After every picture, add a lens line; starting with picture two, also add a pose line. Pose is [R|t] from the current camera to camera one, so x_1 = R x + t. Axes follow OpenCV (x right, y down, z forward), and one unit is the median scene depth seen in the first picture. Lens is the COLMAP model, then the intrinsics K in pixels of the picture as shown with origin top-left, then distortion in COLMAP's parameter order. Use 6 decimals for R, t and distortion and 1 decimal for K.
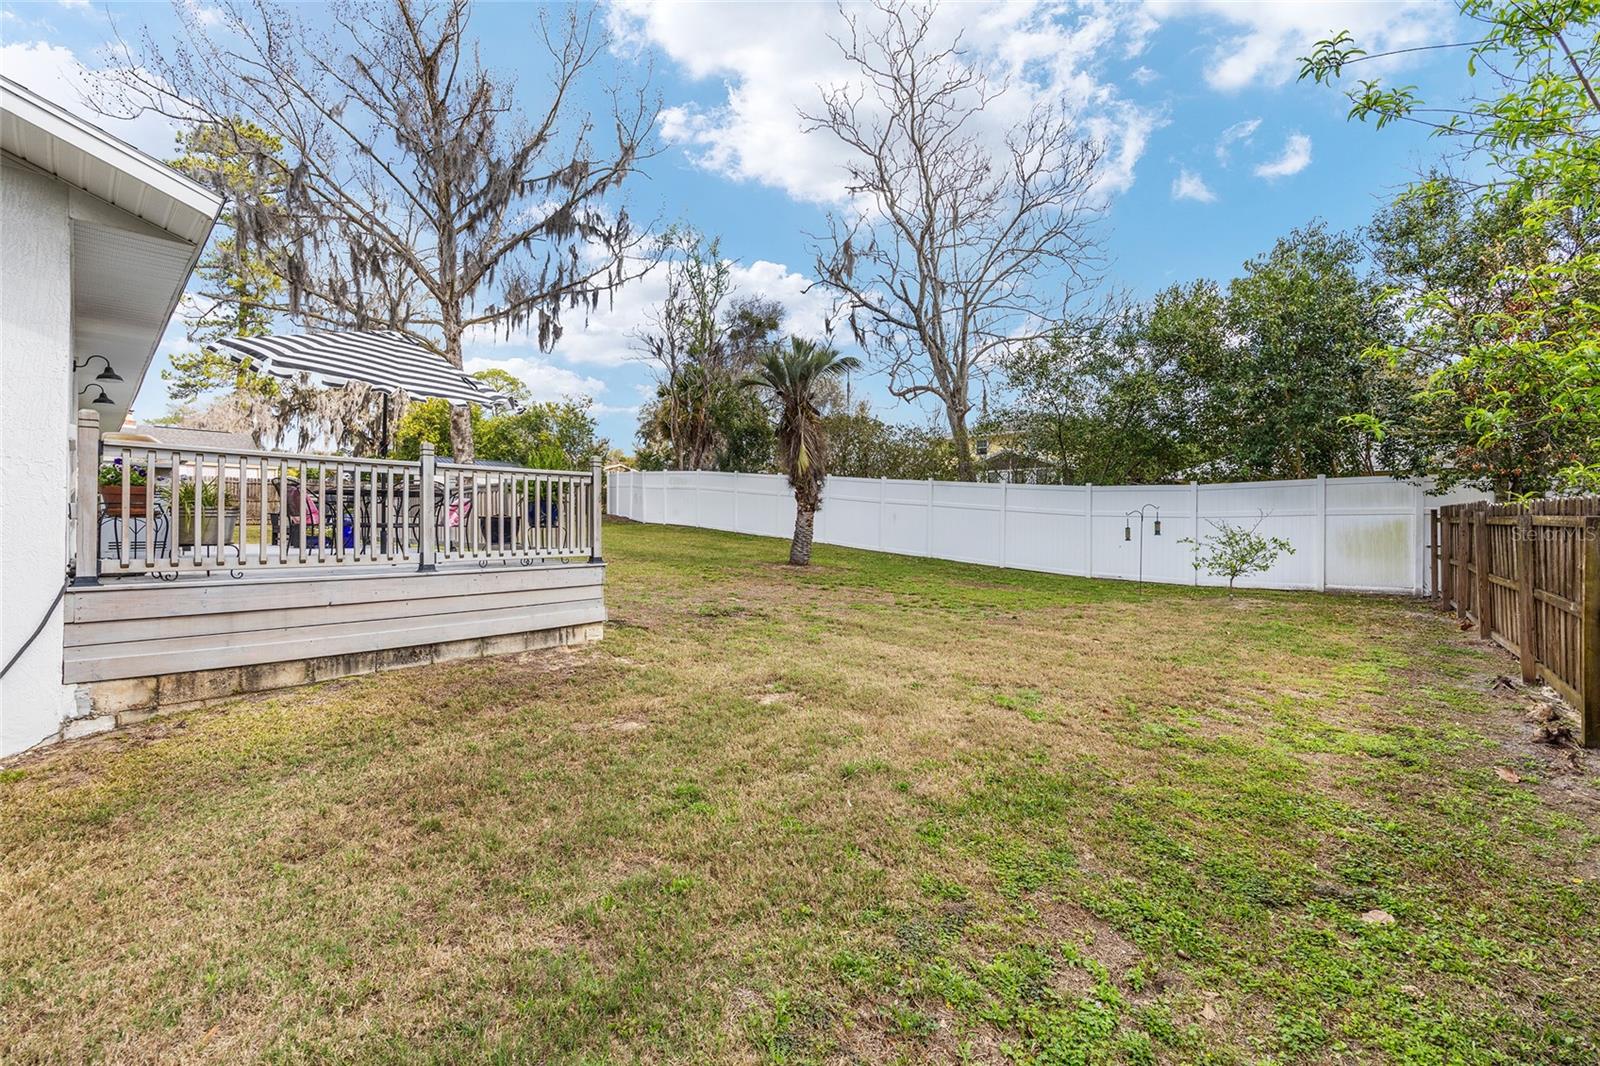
lens RADIAL K [[640.8, 0, 801.8], [0, 640.8, 521.8], [0, 0, 1]] dist [-0.002811, -0.000108]
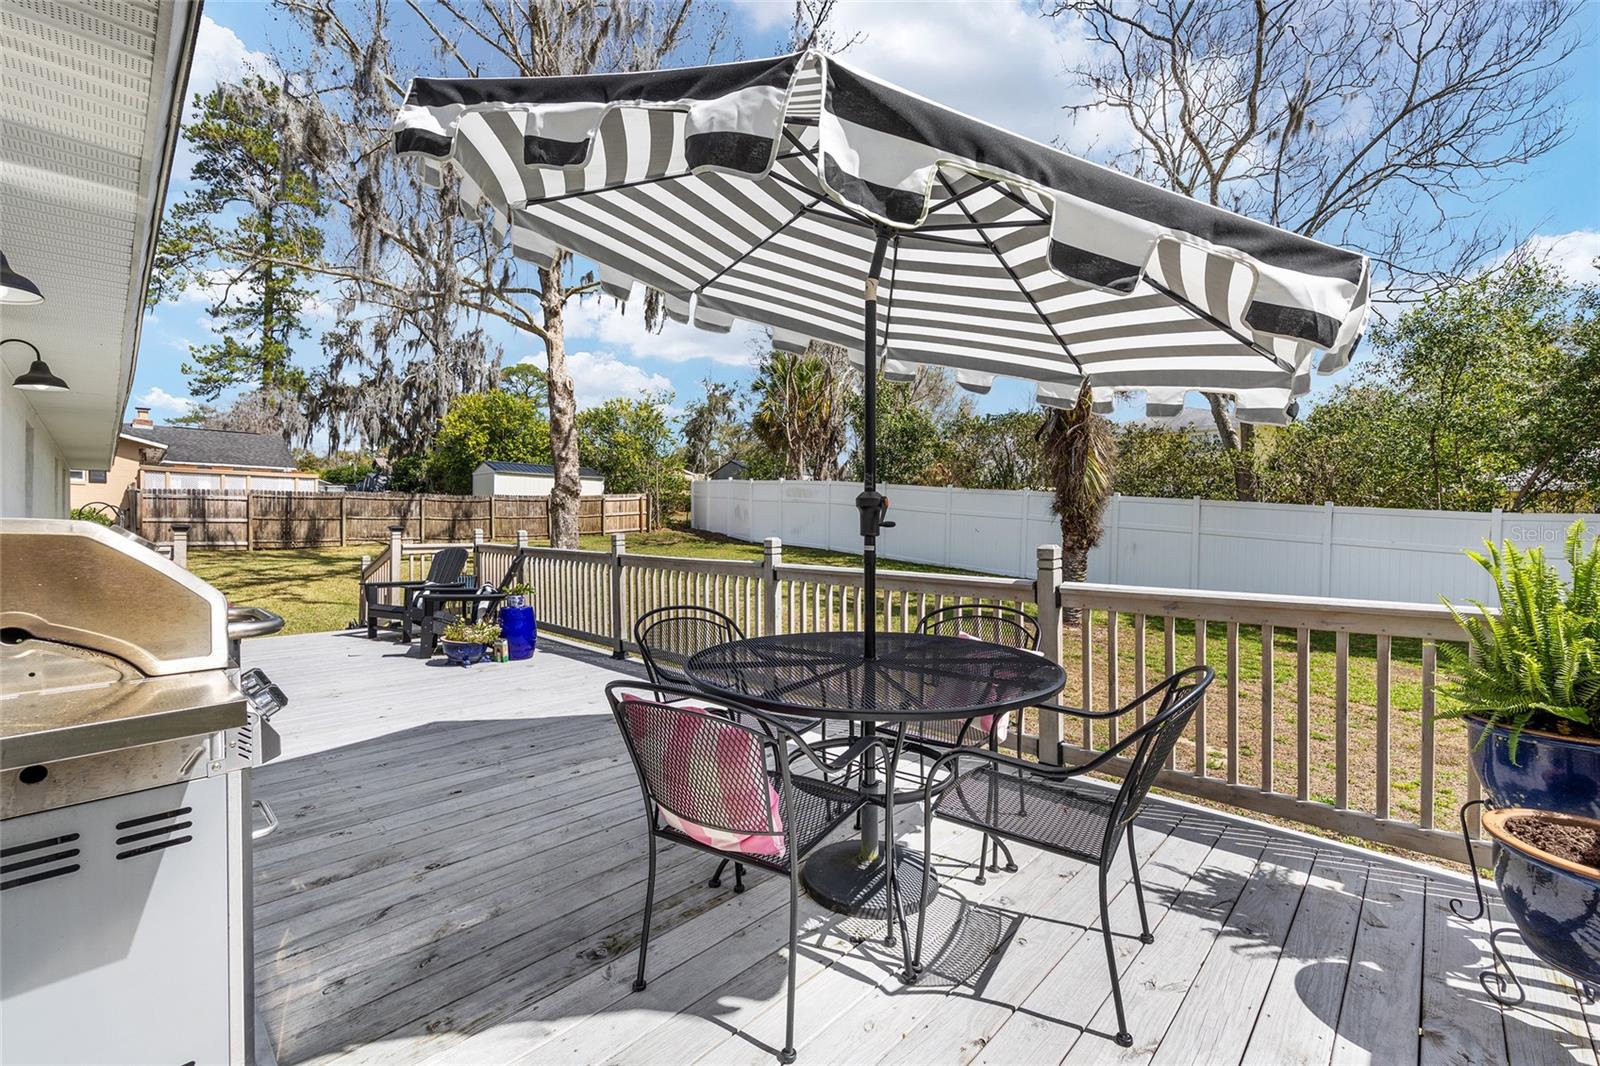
lens RADIAL K [[654.0, 0, 801.3], [0, 654.0, 530.5], [0, 0, 1]] dist [-0.000438, -0.000143]
pose [[0.999559, 0.001971, -0.029646, -0.101943], [-0.001540, 0.999893, 0.014572, -0.016971], [0.029672, -0.014520, 0.999454, 0.102748]]
